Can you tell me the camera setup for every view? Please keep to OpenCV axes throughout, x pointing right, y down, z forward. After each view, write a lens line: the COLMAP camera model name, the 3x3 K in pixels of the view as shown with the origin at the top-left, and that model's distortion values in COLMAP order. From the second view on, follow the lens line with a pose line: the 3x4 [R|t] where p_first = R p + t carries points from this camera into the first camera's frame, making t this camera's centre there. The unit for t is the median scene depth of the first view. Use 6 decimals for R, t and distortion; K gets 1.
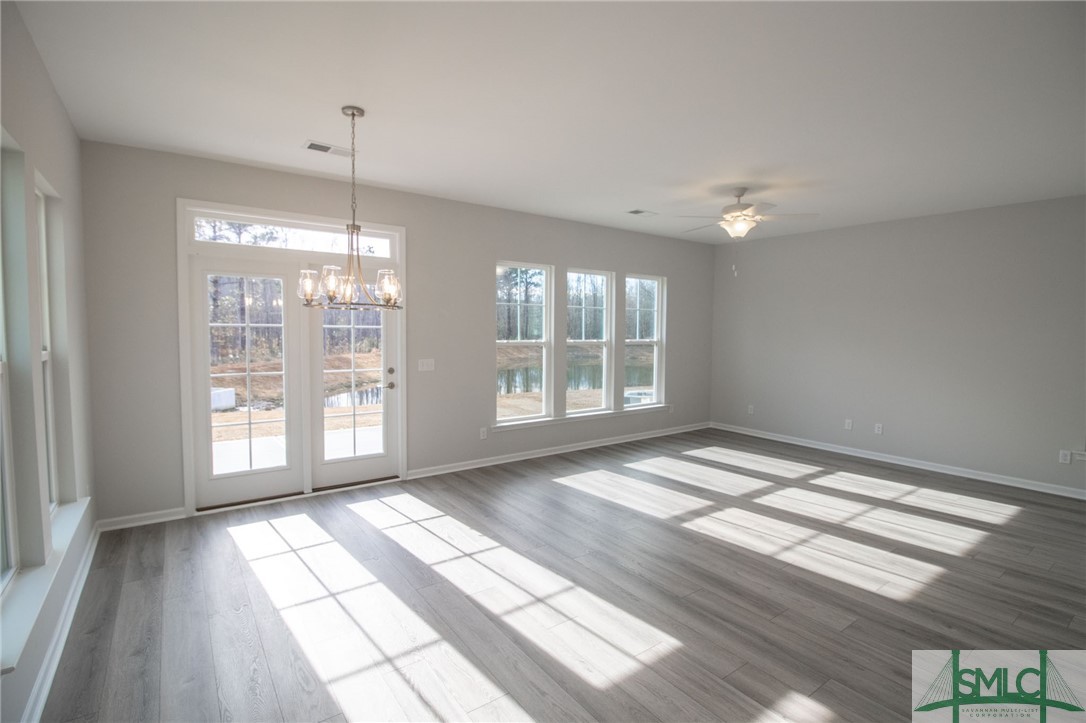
lens RADIAL K [[508.7, 0, 543.0], [0, 508.7, 361.5], [0, 0, 1]] dist [-0.004223, -0.000656]
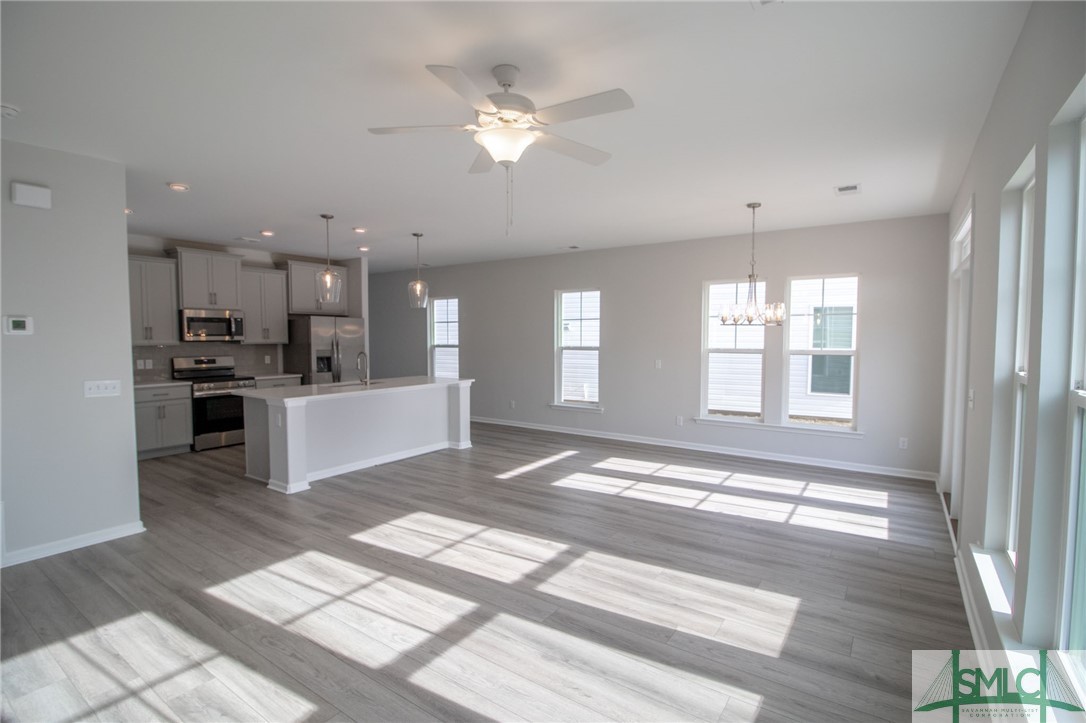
lens RADIAL K [[512.0, 0, 543.0], [0, 512.0, 361.5], [0, 0, 1]] dist [-0.006169, -0.000587]
pose [[-0.944951, 0.005352, -0.327168, 0.668768], [-0.033393, 0.993069, 0.112692, -0.129084], [0.325504, 0.117413, -0.938222, 1.965030]]
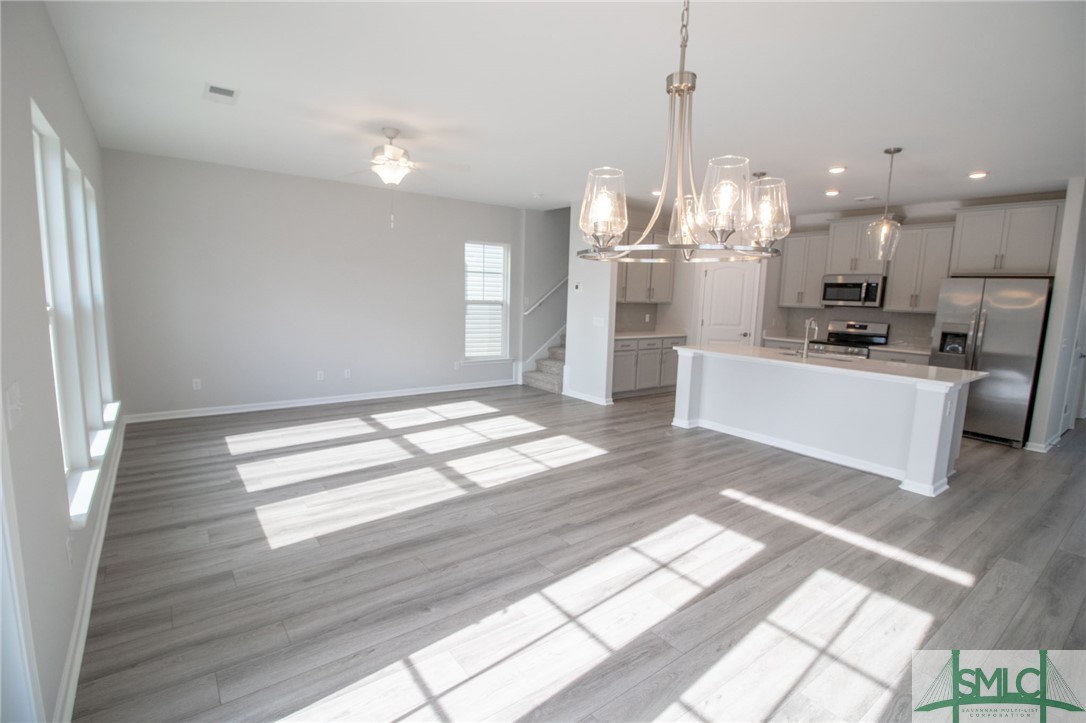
lens RADIAL K [[508.7, 0, 543.0], [0, 508.7, 361.5], [0, 0, 1]] dist [-0.004223, -0.000656]
pose [[-0.017312, -0.148192, 0.988807, -0.729581], [0.037164, 0.988176, 0.148748, -0.071358], [-0.999159, 0.039323, -0.011599, 0.955715]]
